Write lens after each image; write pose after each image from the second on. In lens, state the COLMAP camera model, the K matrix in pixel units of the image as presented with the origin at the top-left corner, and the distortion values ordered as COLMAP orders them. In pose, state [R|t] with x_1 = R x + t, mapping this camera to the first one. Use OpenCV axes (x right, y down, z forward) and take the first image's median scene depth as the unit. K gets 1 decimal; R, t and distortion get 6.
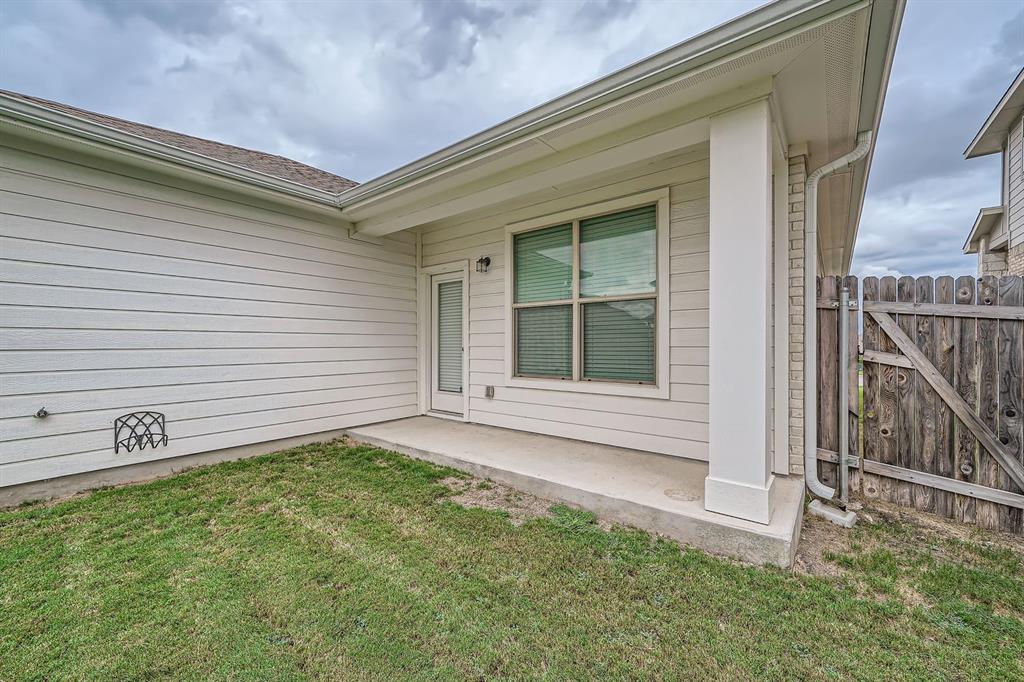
lens RADIAL K [[409.0, 0, 510.7], [0, 409.0, 345.4], [0, 0, 1]] dist [-0.001482, -0.000034]
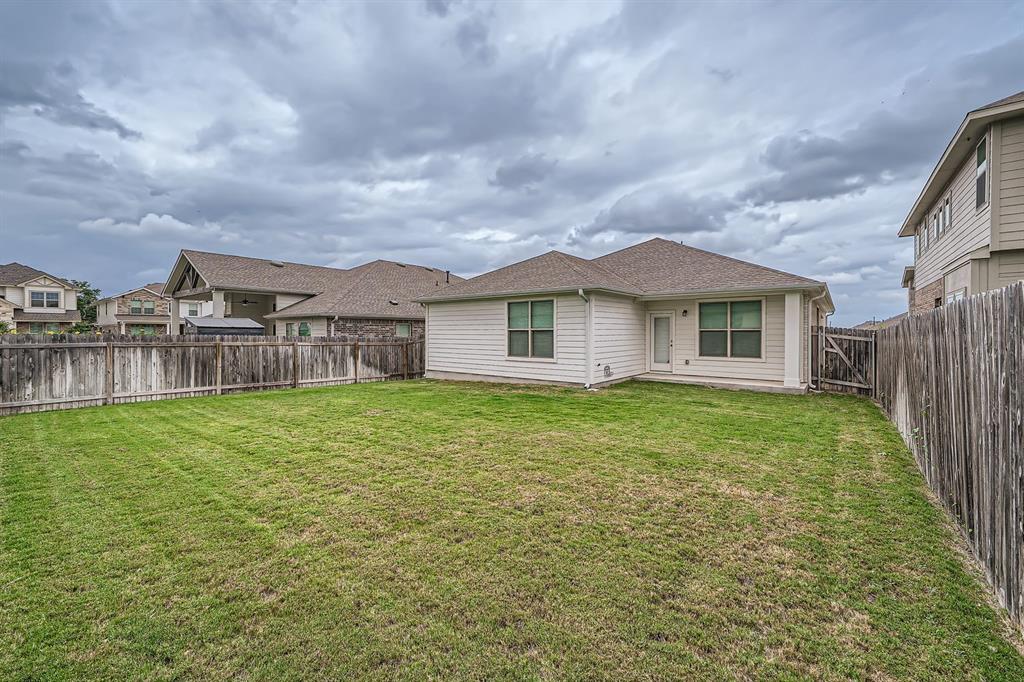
lens RADIAL K [[409.0, 0, 513.0], [0, 409.0, 333.0], [0, 0, 1]] dist [-0.001482, -0.000034]
pose [[0.999994, 0.002975, 0.001501, -1.853951], [-0.002975, 0.999996, 0.000000, -0.107860], [-0.001501, -0.000005, 0.999999, -2.552480]]
